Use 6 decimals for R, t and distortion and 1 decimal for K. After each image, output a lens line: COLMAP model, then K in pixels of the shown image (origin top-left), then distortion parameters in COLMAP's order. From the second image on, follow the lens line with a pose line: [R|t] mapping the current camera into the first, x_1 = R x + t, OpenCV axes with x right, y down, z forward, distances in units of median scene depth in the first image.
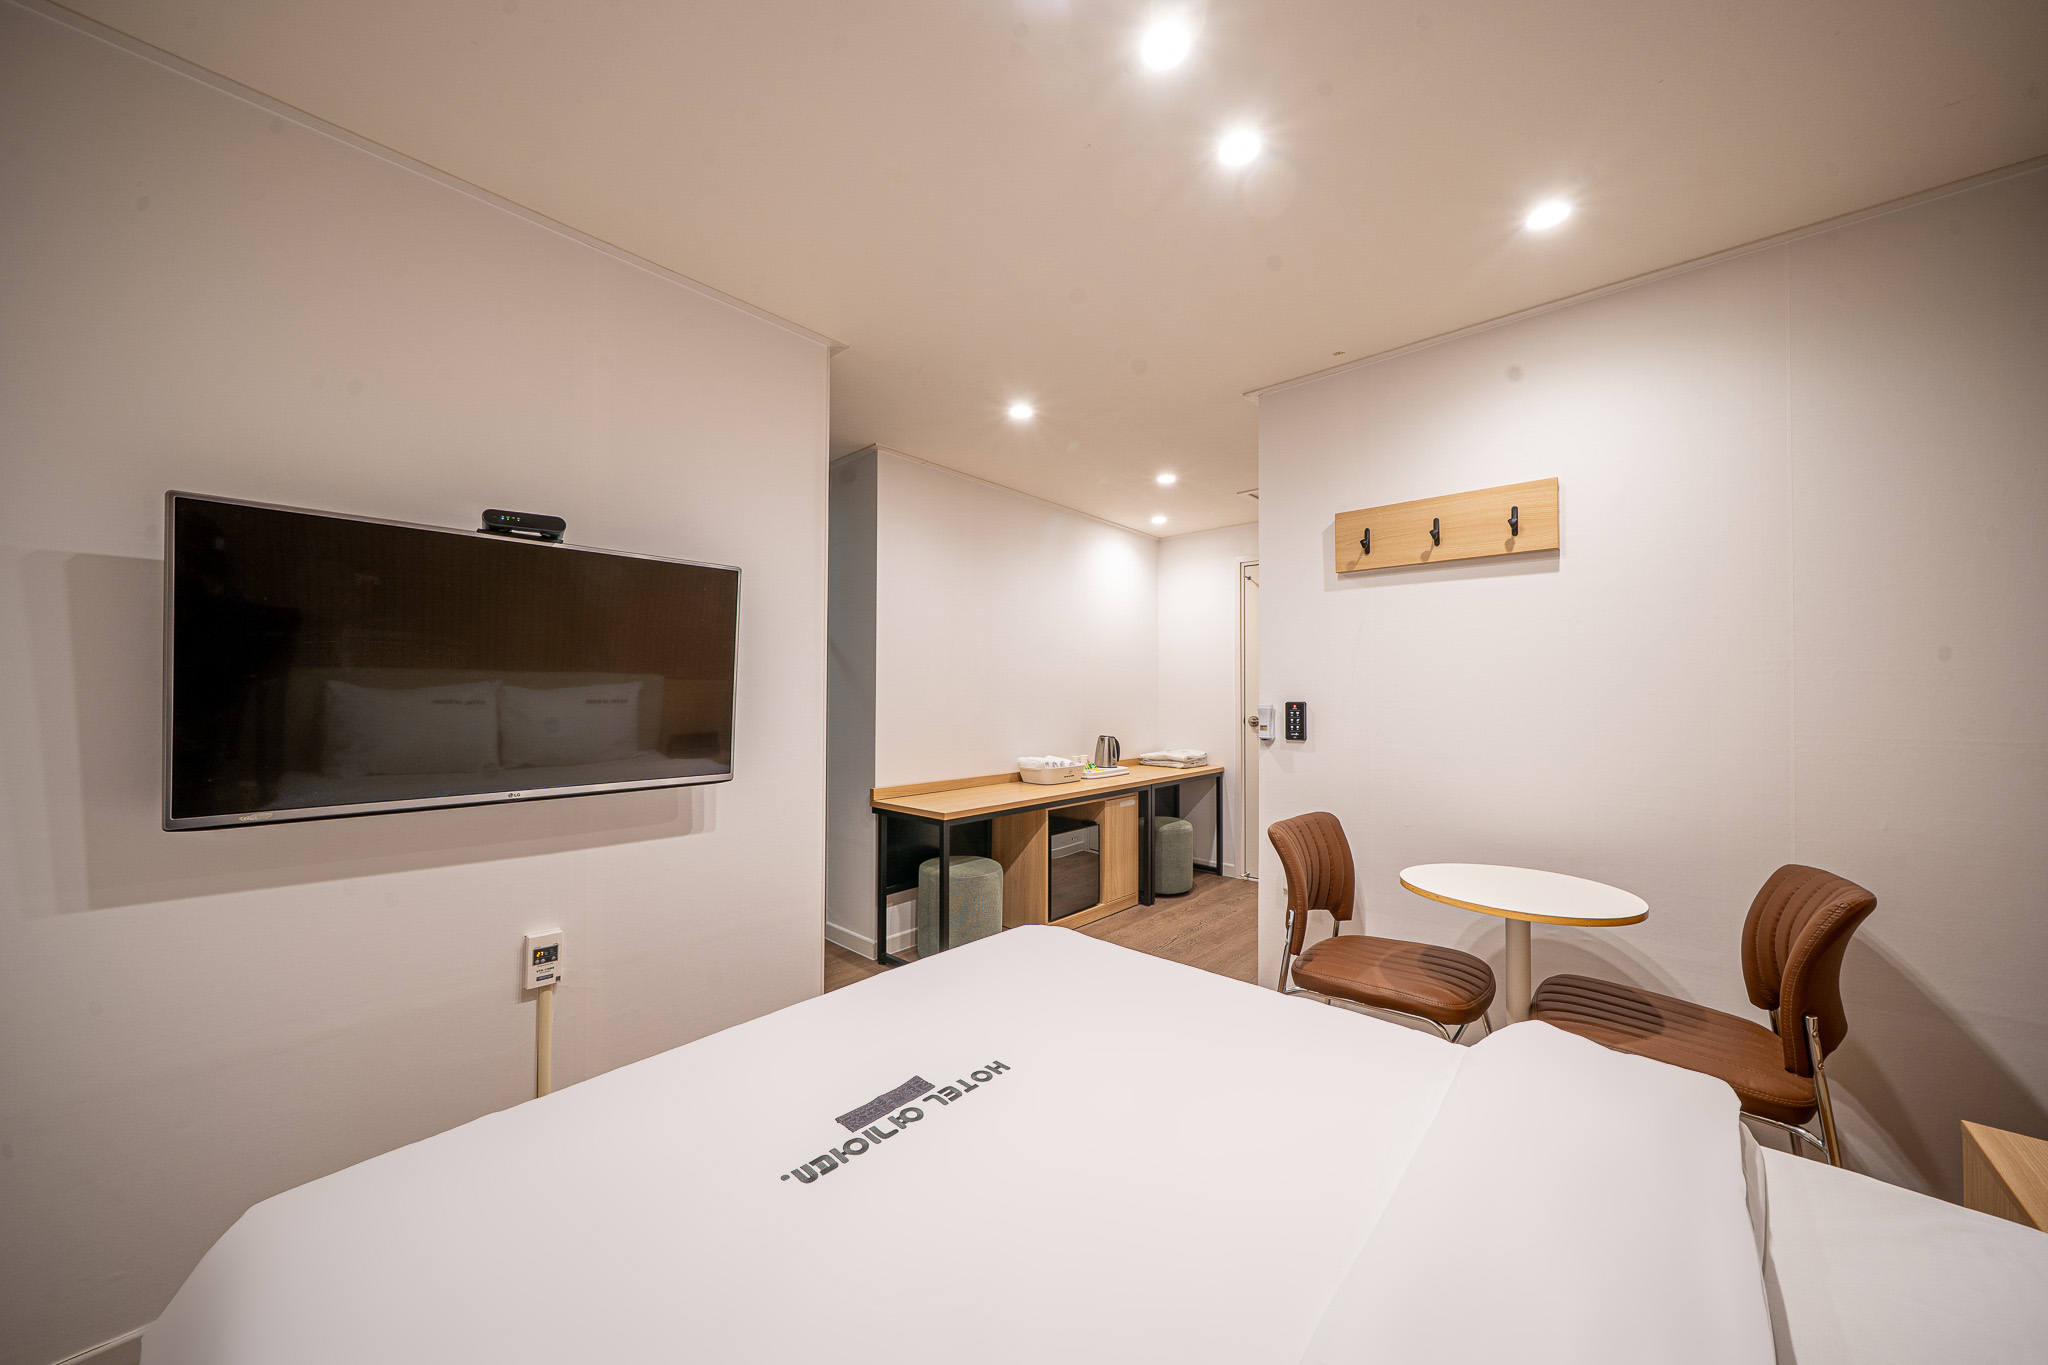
lens RADIAL K [[697.6, 0, 1016.7], [0, 697.6, 680.5], [0, 0, 1]] dist [-0.003439, 0.000145]
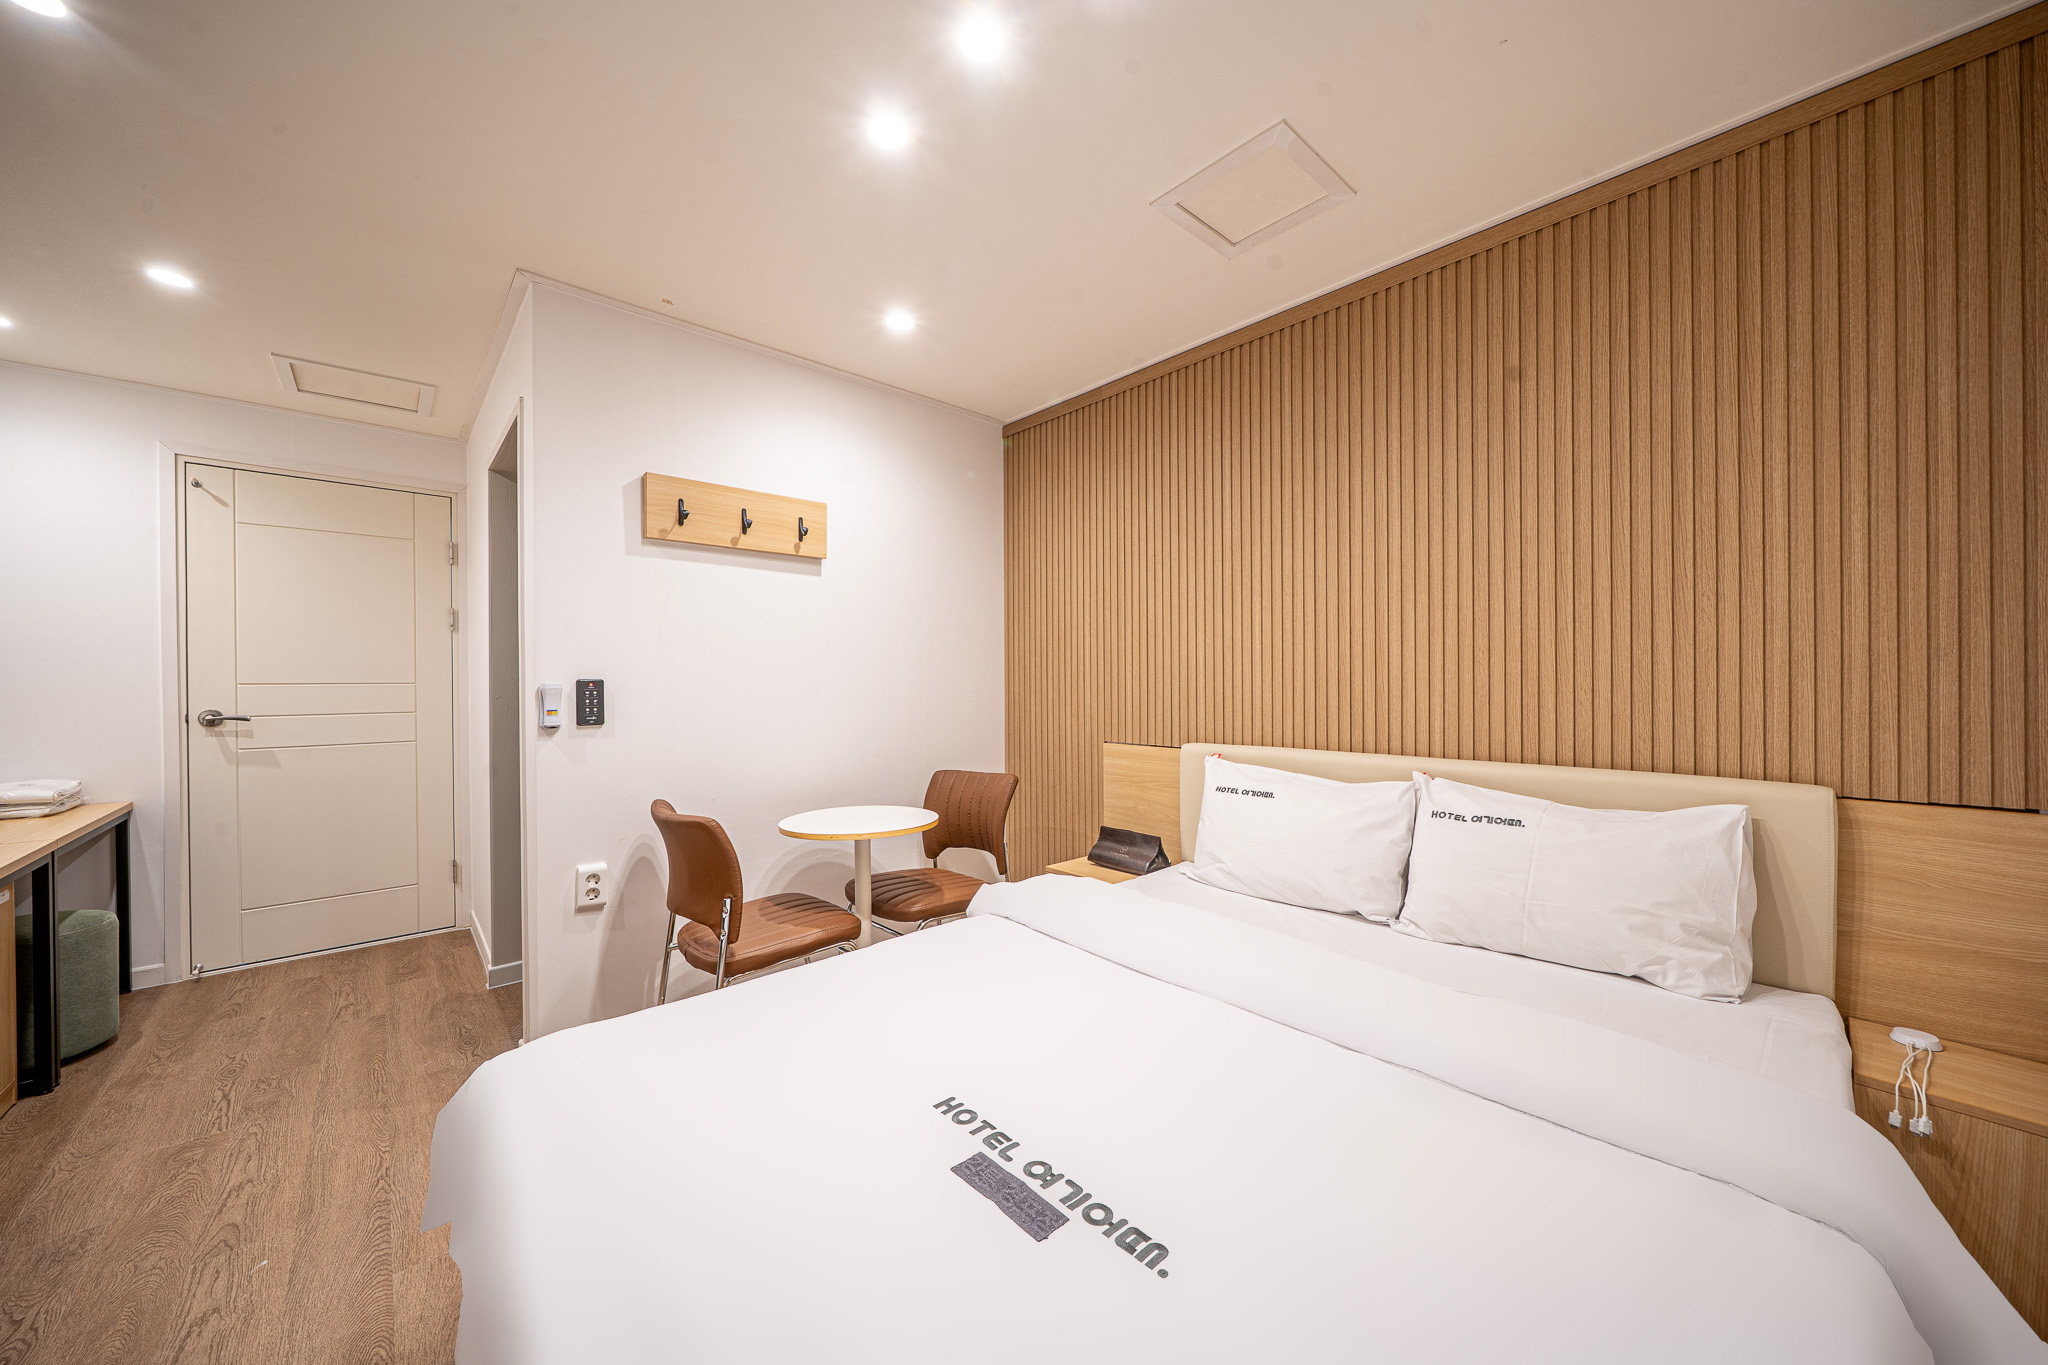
lens RADIAL K [[733.3, 0, 1016.9], [0, 733.3, 682.3], [0, 0, 1]] dist [-0.002738, -0.000219]
pose [[0.089705, -0.003566, 0.995962, -0.470418], [-0.015328, 0.999870, 0.004960, 0.023625], [-0.995850, -0.015711, 0.089639, 0.448745]]
